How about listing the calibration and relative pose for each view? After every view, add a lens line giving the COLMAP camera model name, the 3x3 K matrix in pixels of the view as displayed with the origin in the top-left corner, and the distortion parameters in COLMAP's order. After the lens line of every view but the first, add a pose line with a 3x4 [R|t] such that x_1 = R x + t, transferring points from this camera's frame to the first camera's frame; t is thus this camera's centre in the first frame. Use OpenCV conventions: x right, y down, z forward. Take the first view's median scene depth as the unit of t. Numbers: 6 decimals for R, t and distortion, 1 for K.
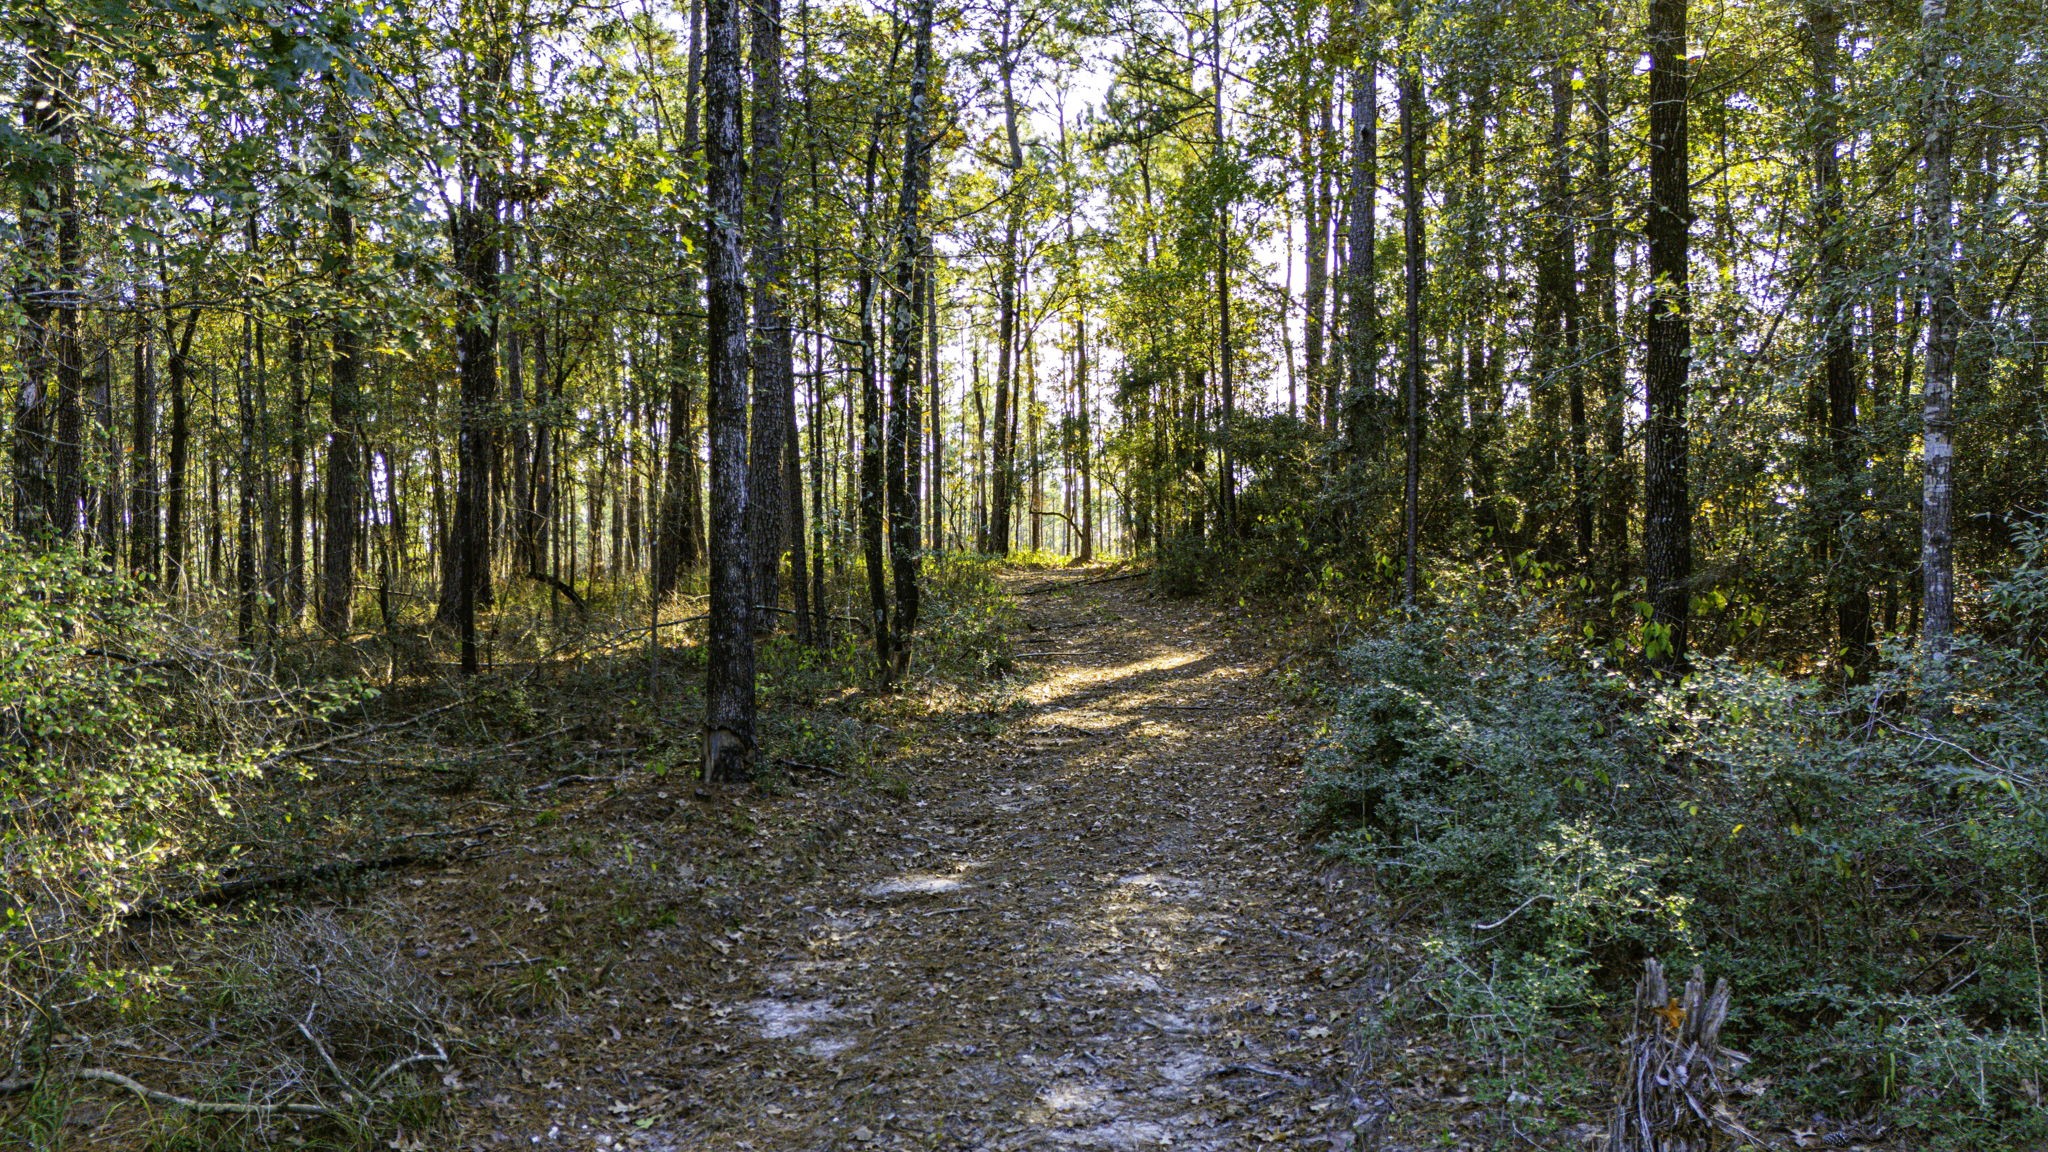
lens RADIAL K [[1517.8, 0, 1019.3], [0, 1517.8, 574.8], [0, 0, 1]] dist [0.035876, -0.035035]
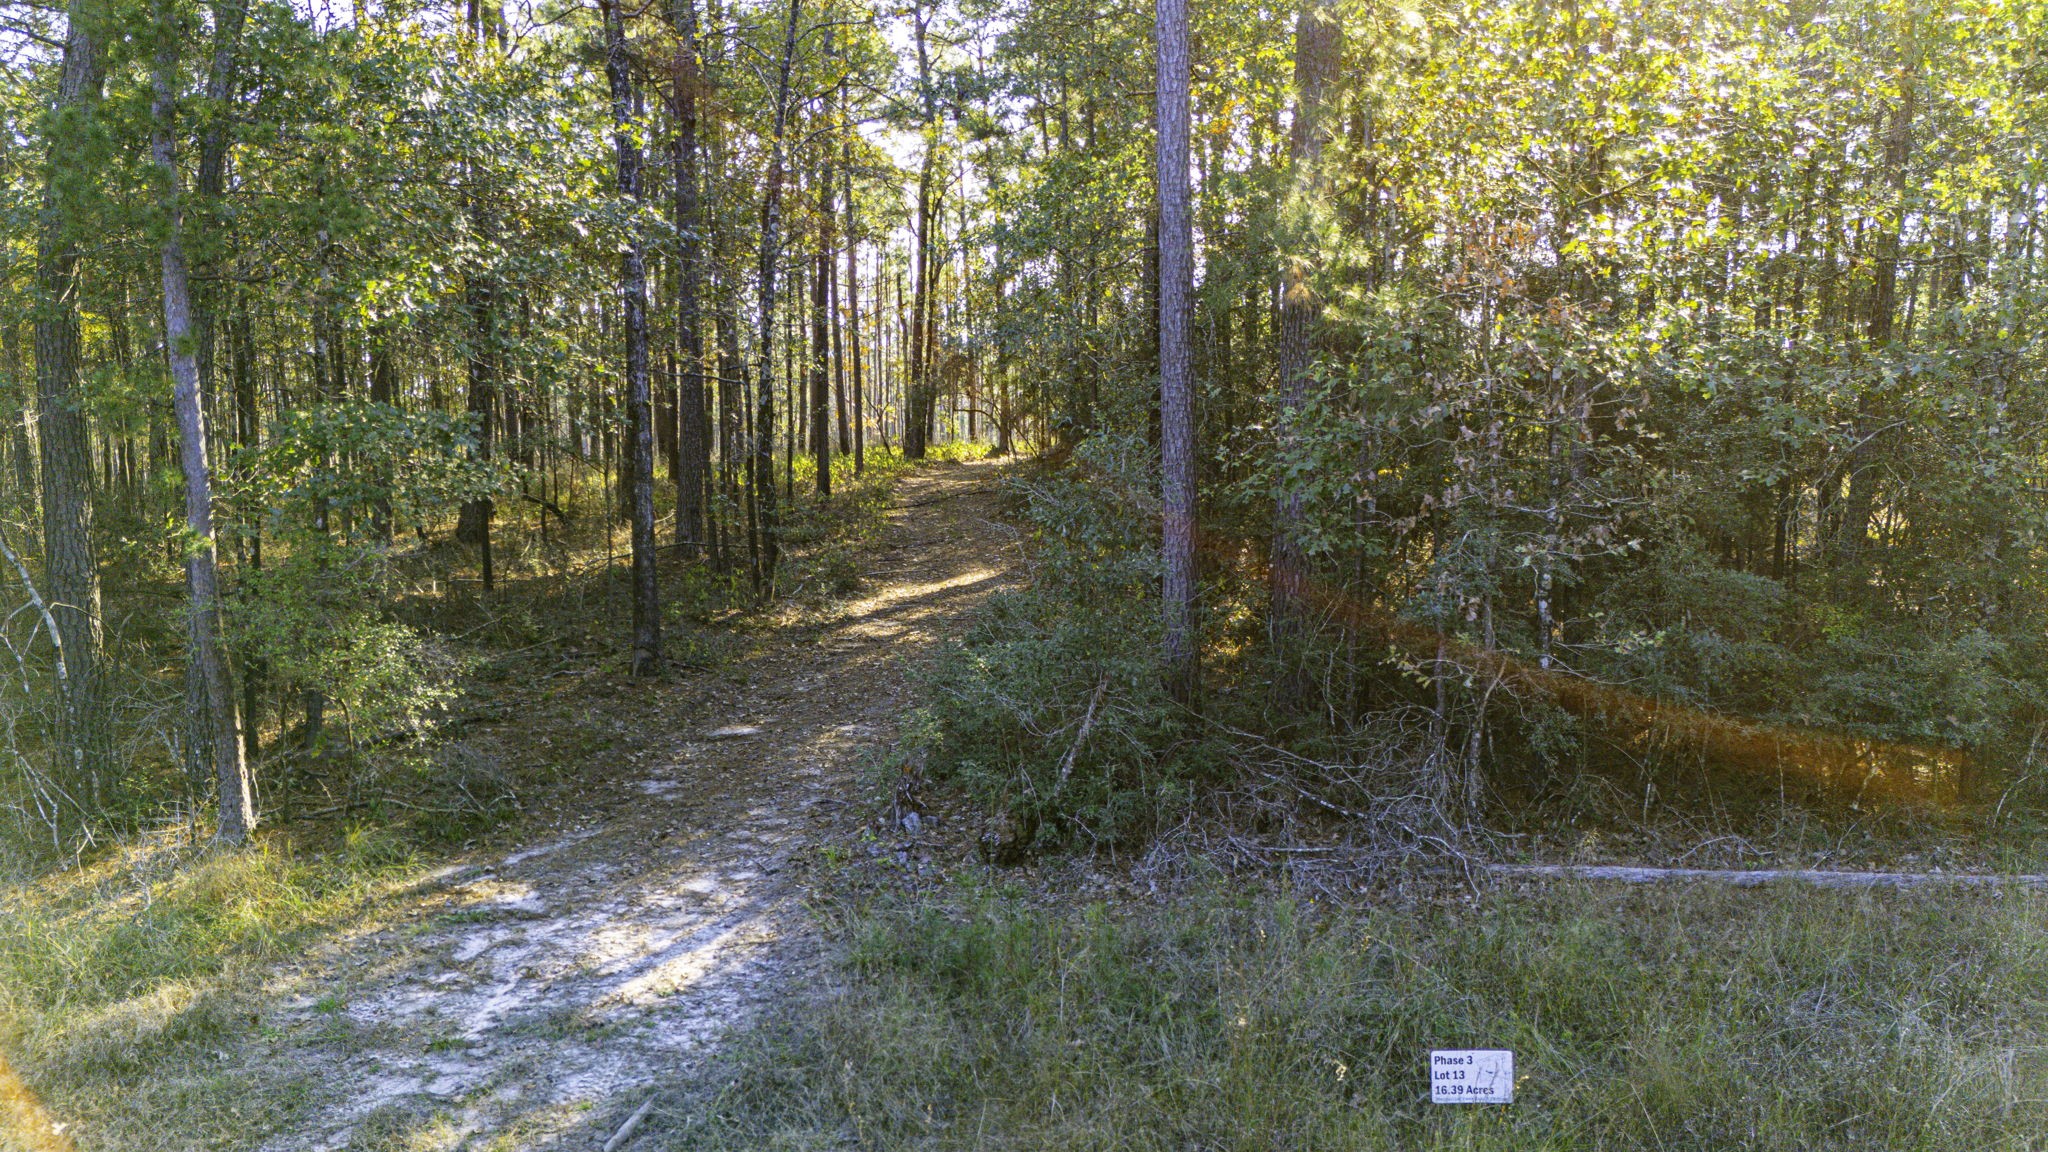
lens RADIAL K [[1517.8, 0, 1025.3], [0, 1517.8, 577.7], [0, 0, 1]] dist [0.035876, -0.035035]
pose [[0.999922, -0.001199, 0.012423, 0.242877], [-0.000070, 0.994816, 0.101690, -0.167703], [-0.012481, -0.101683, 0.994739, -0.818586]]
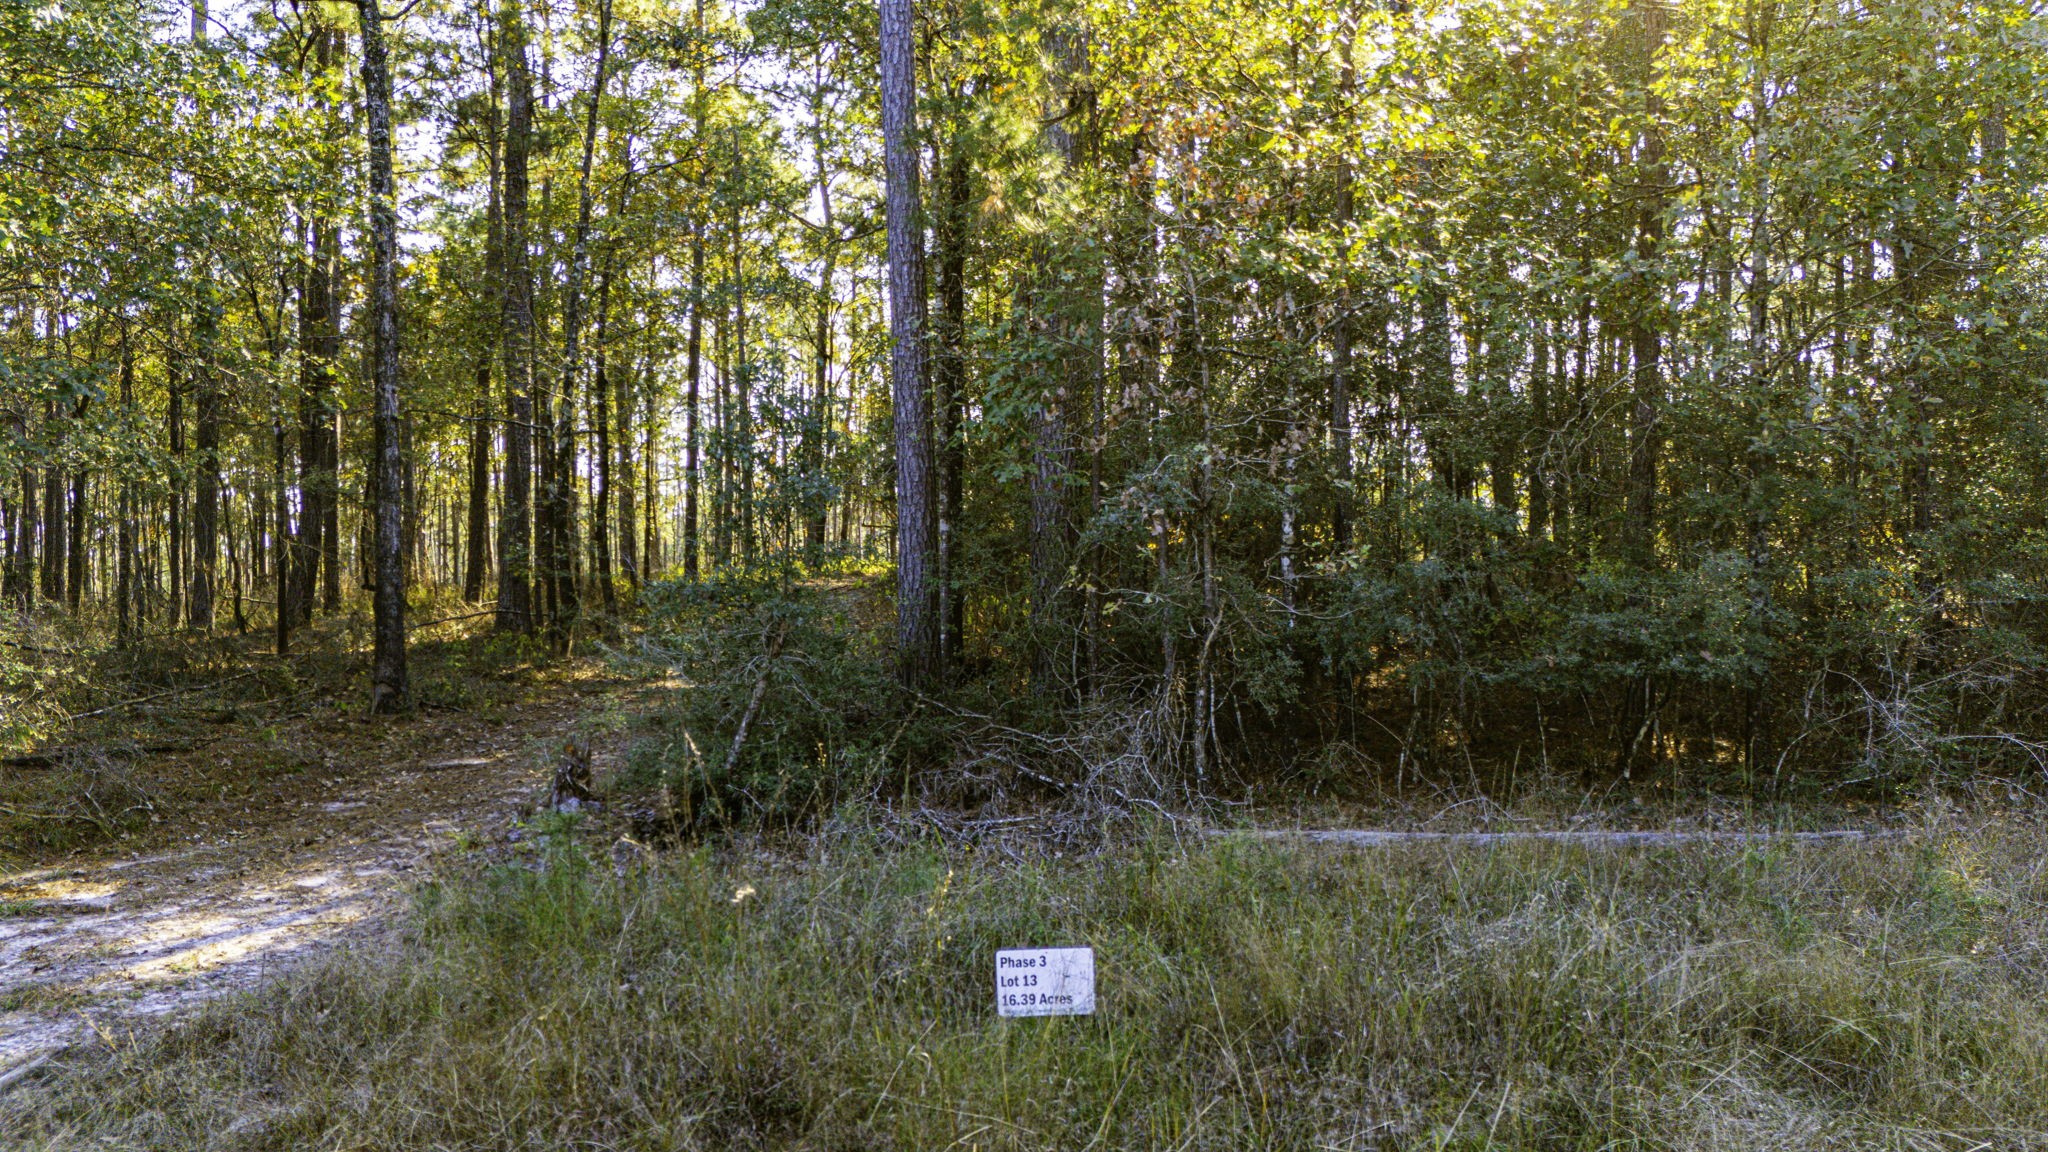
lens RADIAL K [[1517.8, 0, 1038.9], [0, 1517.8, 571.7], [0, 0, 1]] dist [0.035876, -0.035035]
pose [[0.998807, -0.006682, 0.048369, 0.442419], [0.006936, 0.999963, -0.005069, -0.007437], [-0.048333, 0.005398, 0.998817, -0.709643]]
